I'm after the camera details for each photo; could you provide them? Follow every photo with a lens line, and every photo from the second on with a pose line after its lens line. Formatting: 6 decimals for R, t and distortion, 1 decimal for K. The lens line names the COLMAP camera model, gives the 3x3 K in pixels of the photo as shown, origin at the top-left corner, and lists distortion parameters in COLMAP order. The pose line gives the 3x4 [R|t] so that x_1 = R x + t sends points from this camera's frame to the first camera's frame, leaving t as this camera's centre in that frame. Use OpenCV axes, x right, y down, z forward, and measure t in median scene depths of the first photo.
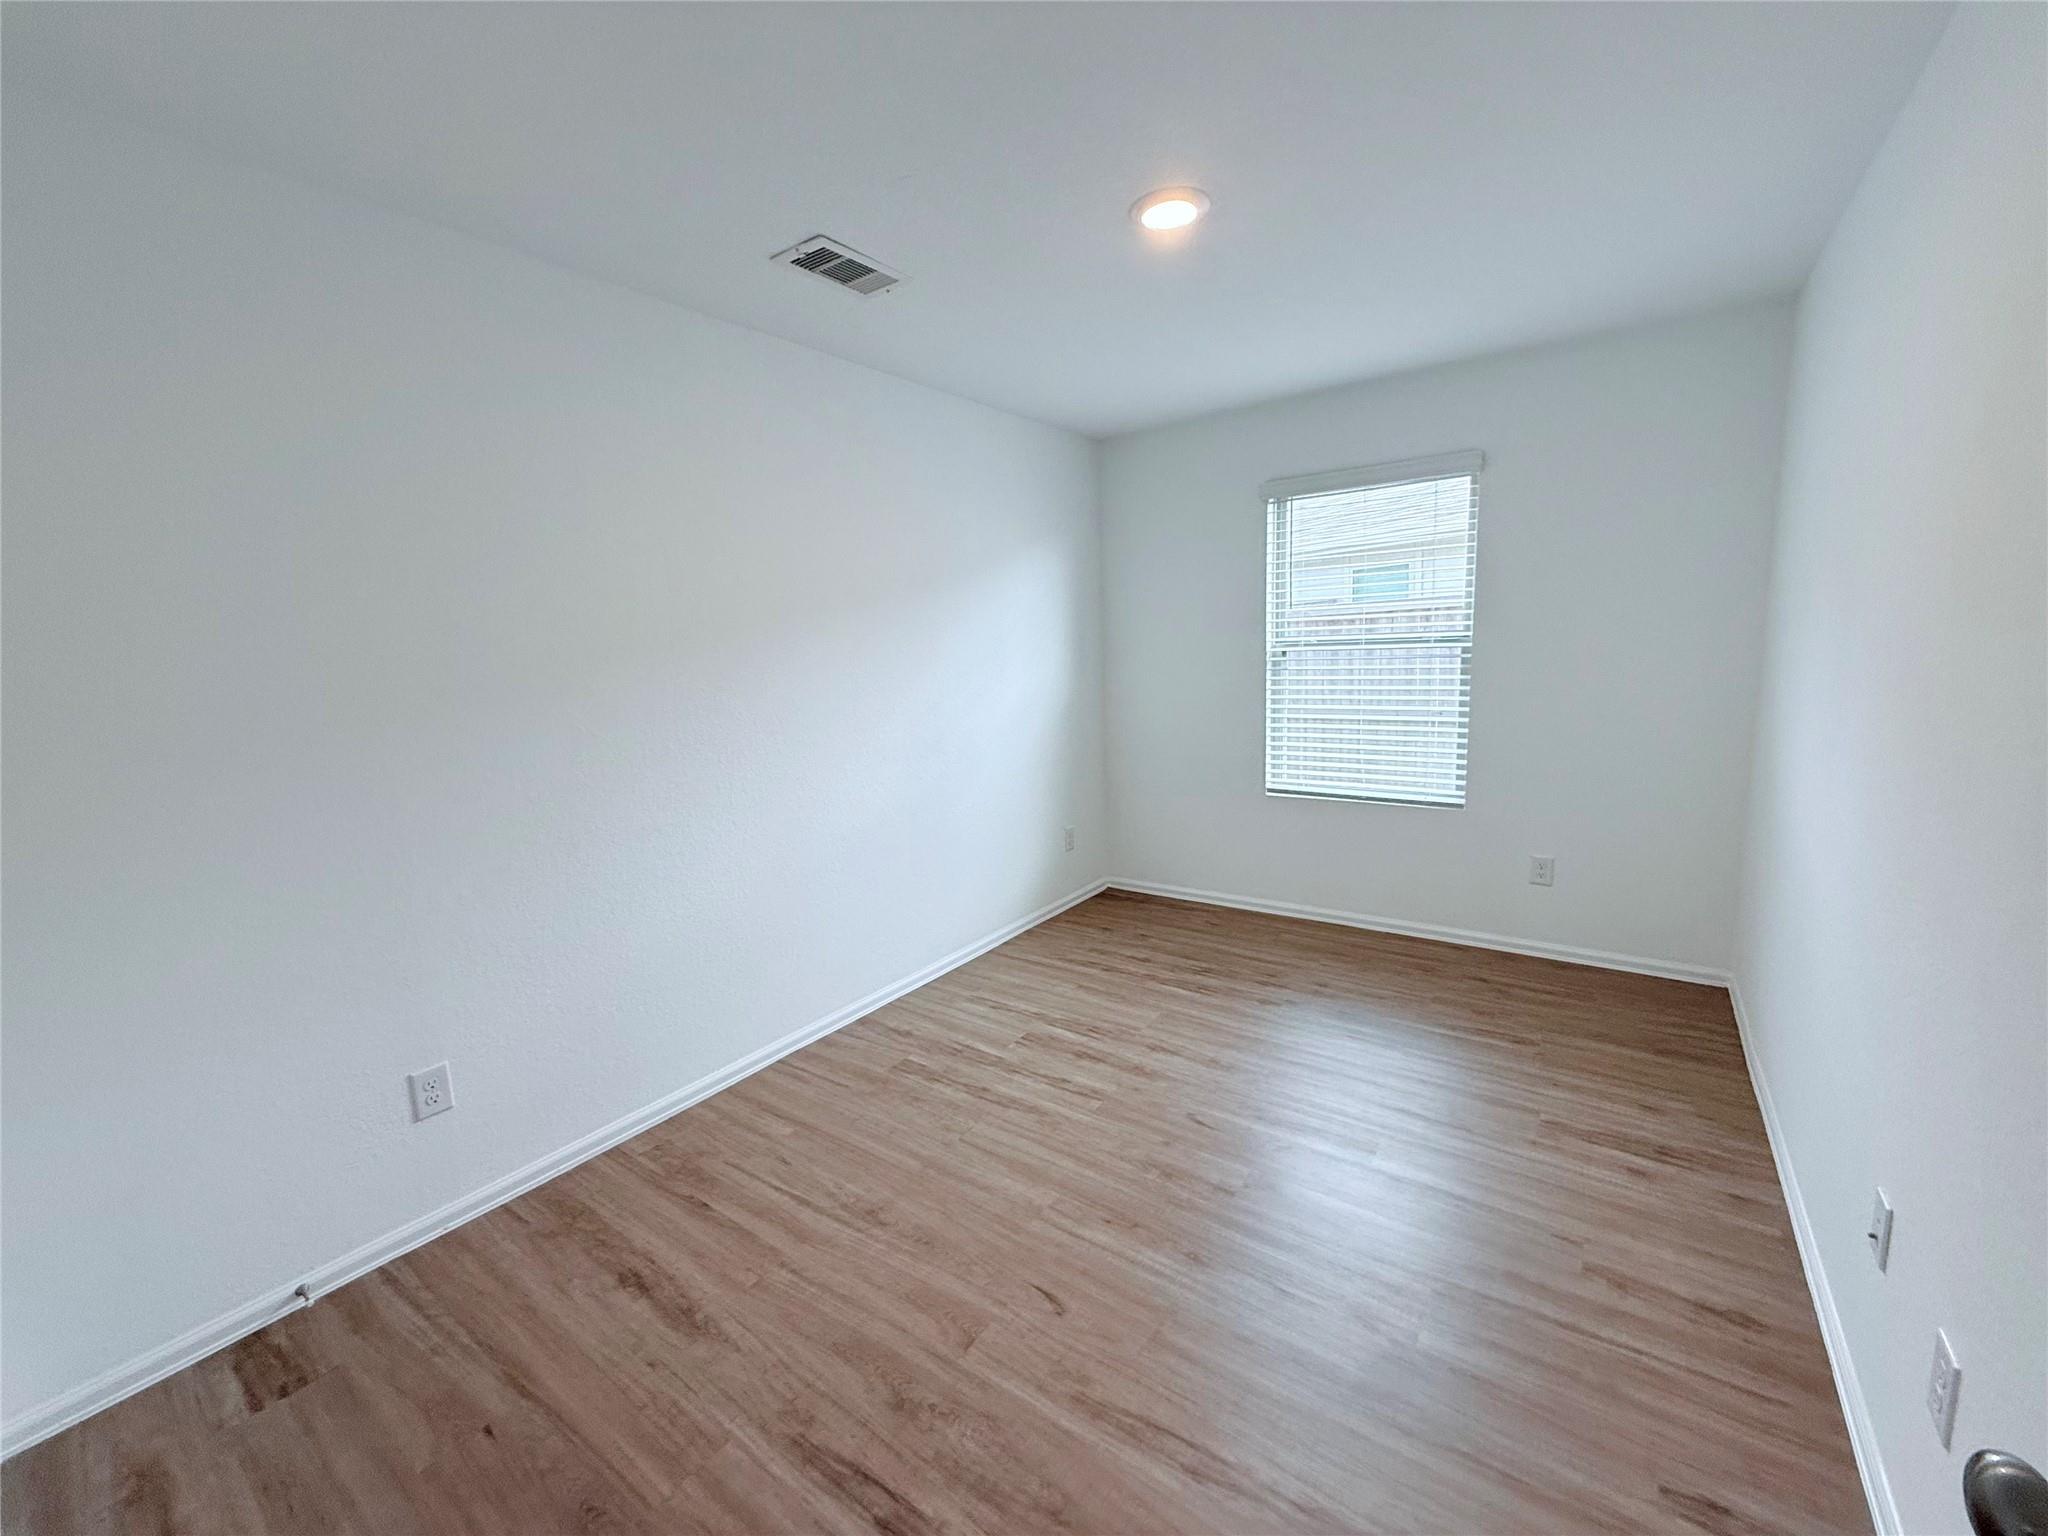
lens RADIAL K [[819.9, 0, 1018.9], [0, 819.9, 765.9], [0, 0, 1]] dist [-0.000122, 0.000020]
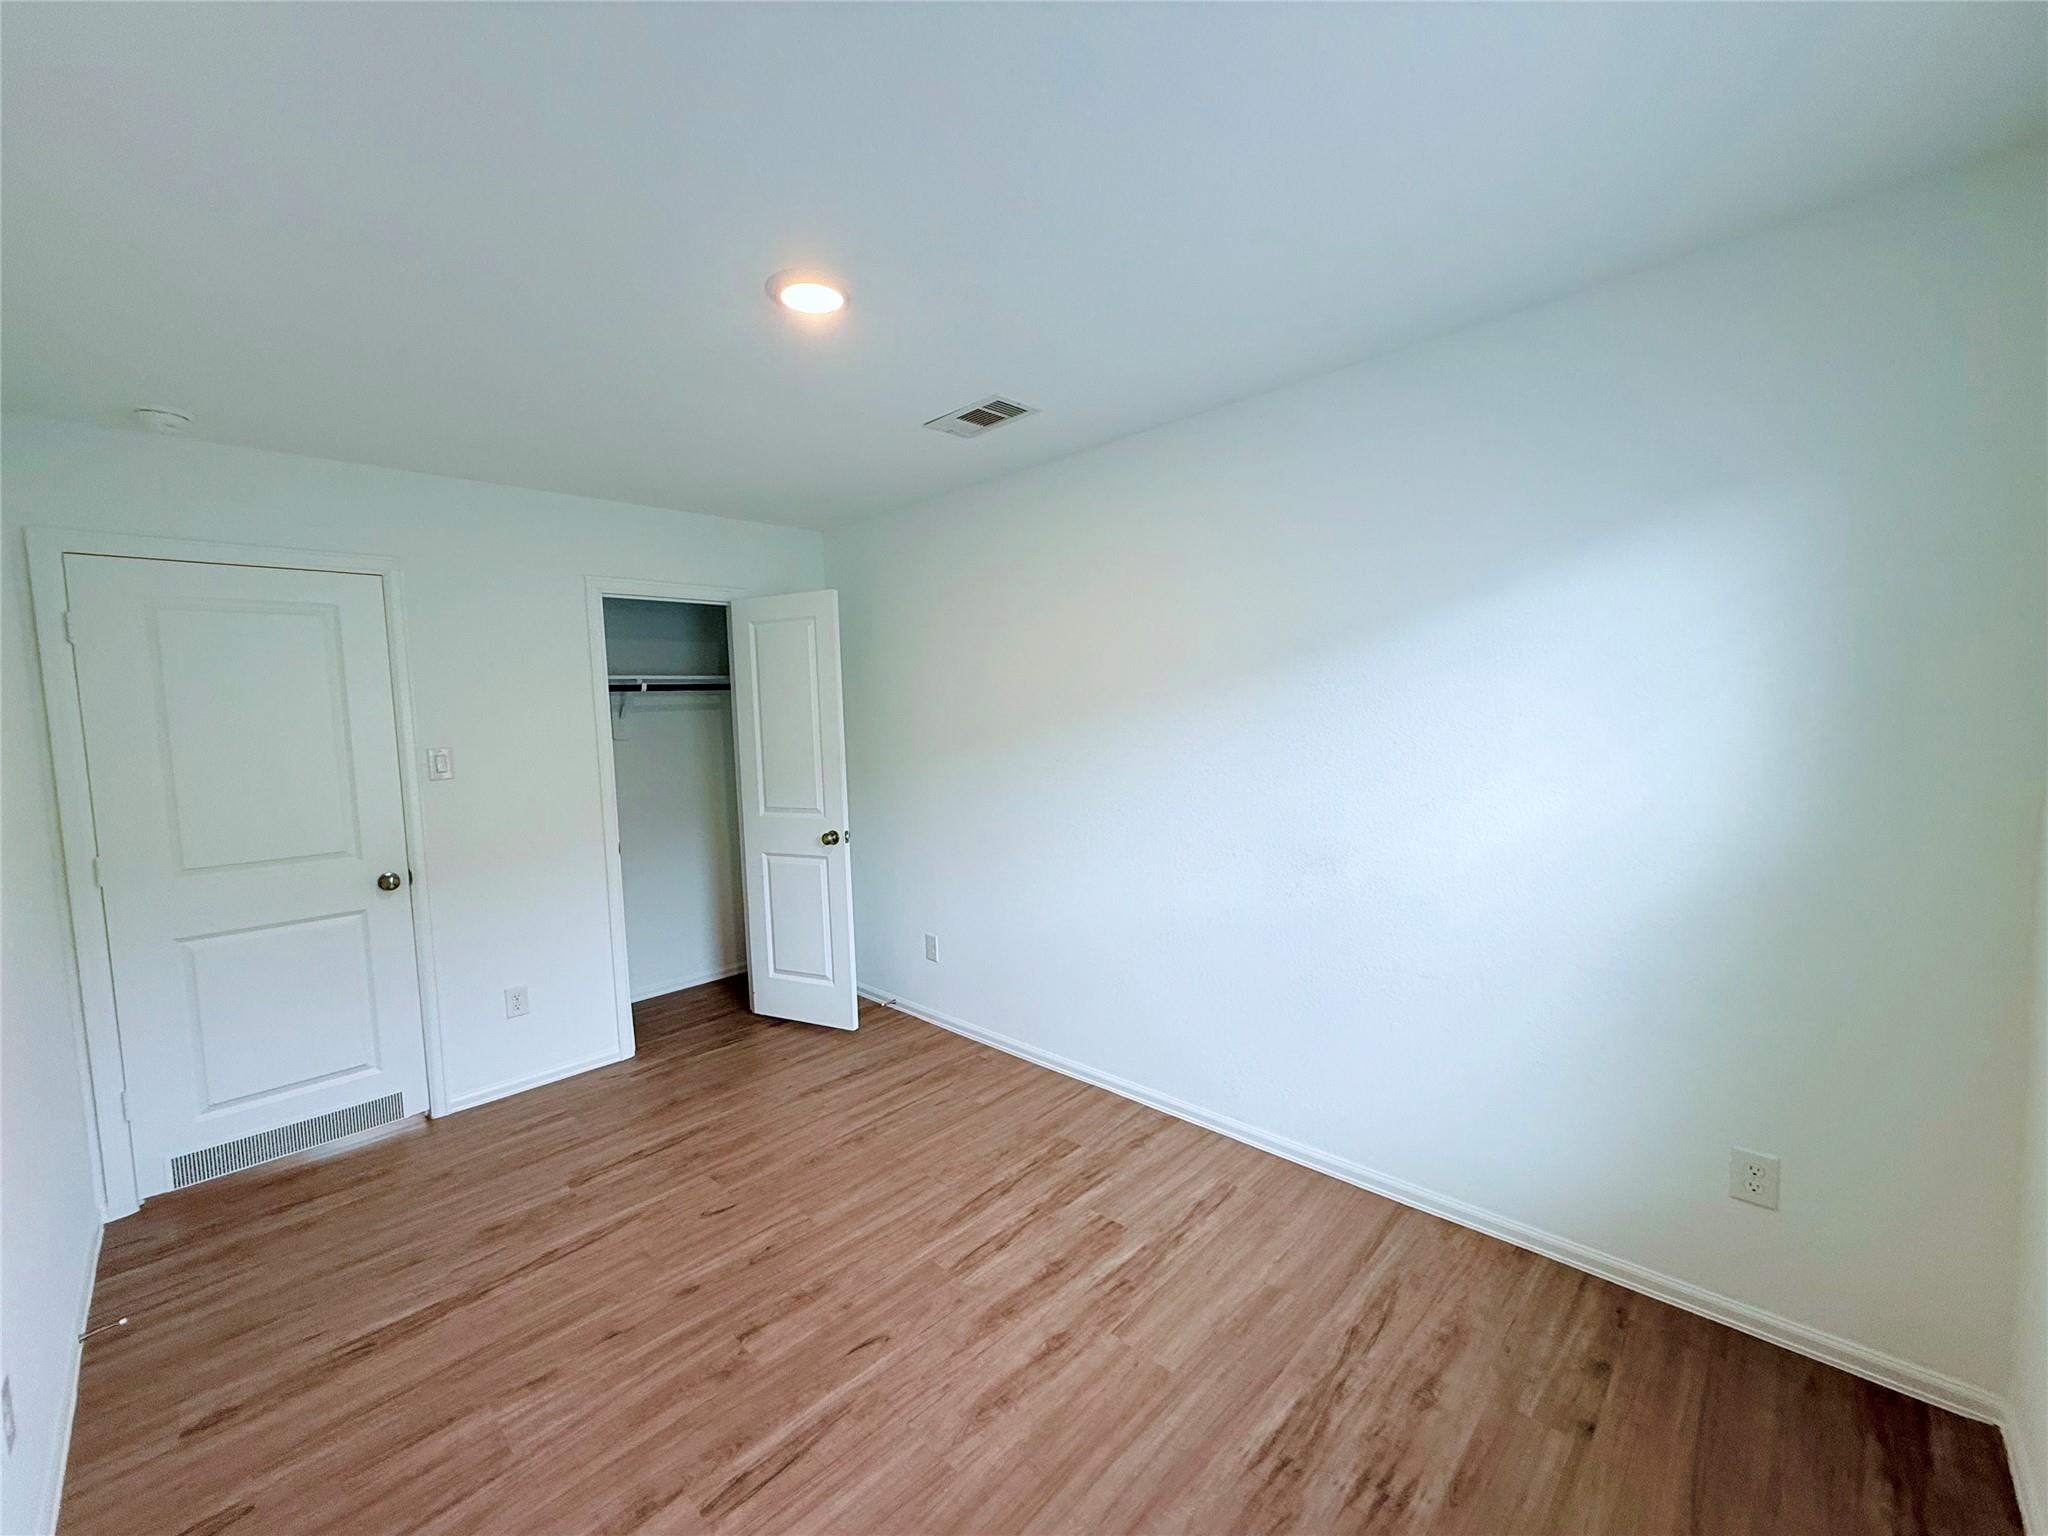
lens RADIAL K [[819.9, 0, 1018.9], [0, 819.9, 765.9], [0, 0, 1]] dist [-0.000122, 0.000020]
pose [[-0.141781, 0.115651, -0.983119, 0.818734], [-0.107060, 0.985535, 0.131375, -0.222607], [0.984092, 0.123879, -0.127348, 1.034942]]
